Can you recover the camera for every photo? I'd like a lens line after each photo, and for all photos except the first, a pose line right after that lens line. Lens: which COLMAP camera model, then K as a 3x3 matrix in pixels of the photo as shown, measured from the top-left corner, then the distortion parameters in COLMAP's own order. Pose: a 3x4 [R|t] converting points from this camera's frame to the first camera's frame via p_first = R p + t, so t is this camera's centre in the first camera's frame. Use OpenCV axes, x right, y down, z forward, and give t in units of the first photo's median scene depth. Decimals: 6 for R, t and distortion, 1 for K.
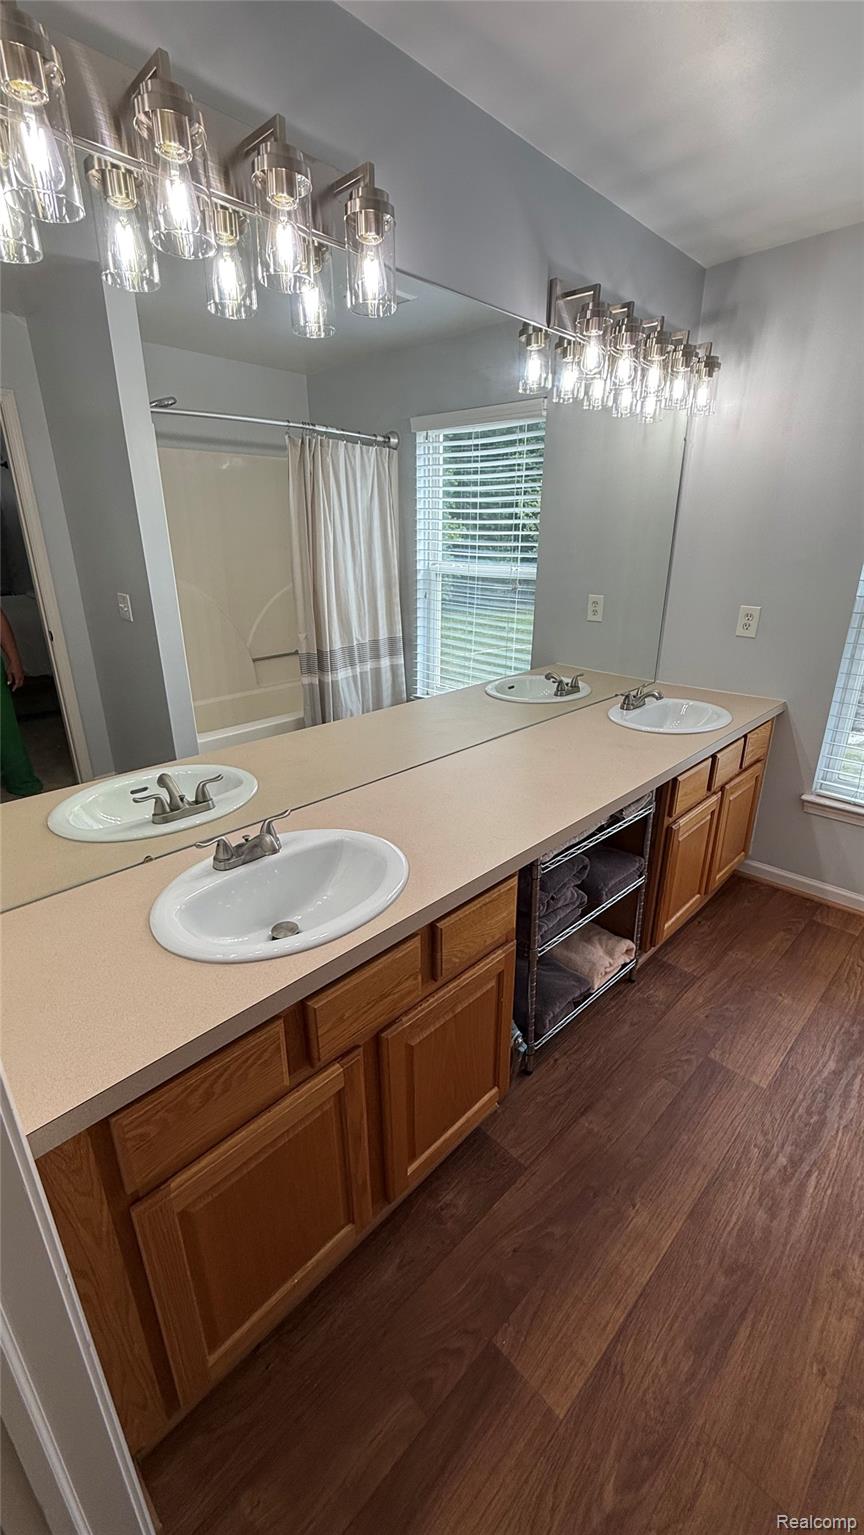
lens RADIAL K [[614.4, 0, 432.0], [0, 614.4, 765.7], [0, 0, 1]] dist [0.002996, -0.000291]
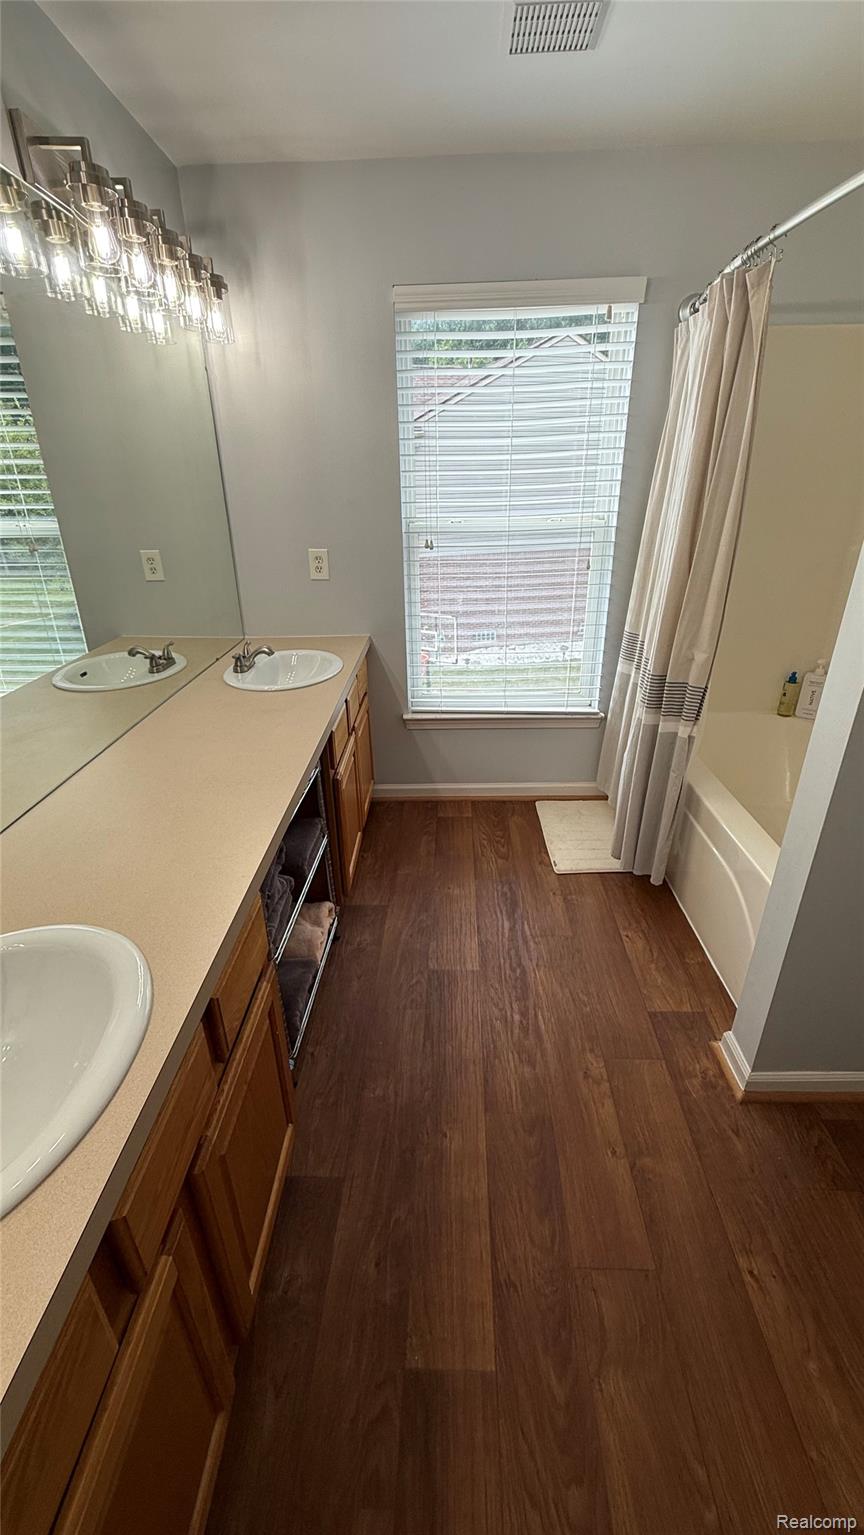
lens RADIAL K [[614.4, 0, 427.2], [0, 614.4, 765.7], [0, 0, 1]] dist [0.002996, -0.000291]
pose [[0.724983, -0.295538, 0.622139, -0.108377], [0.251650, 0.954474, 0.160160, -0.039485], [-0.641149, 0.040448, 0.766350, 0.136587]]
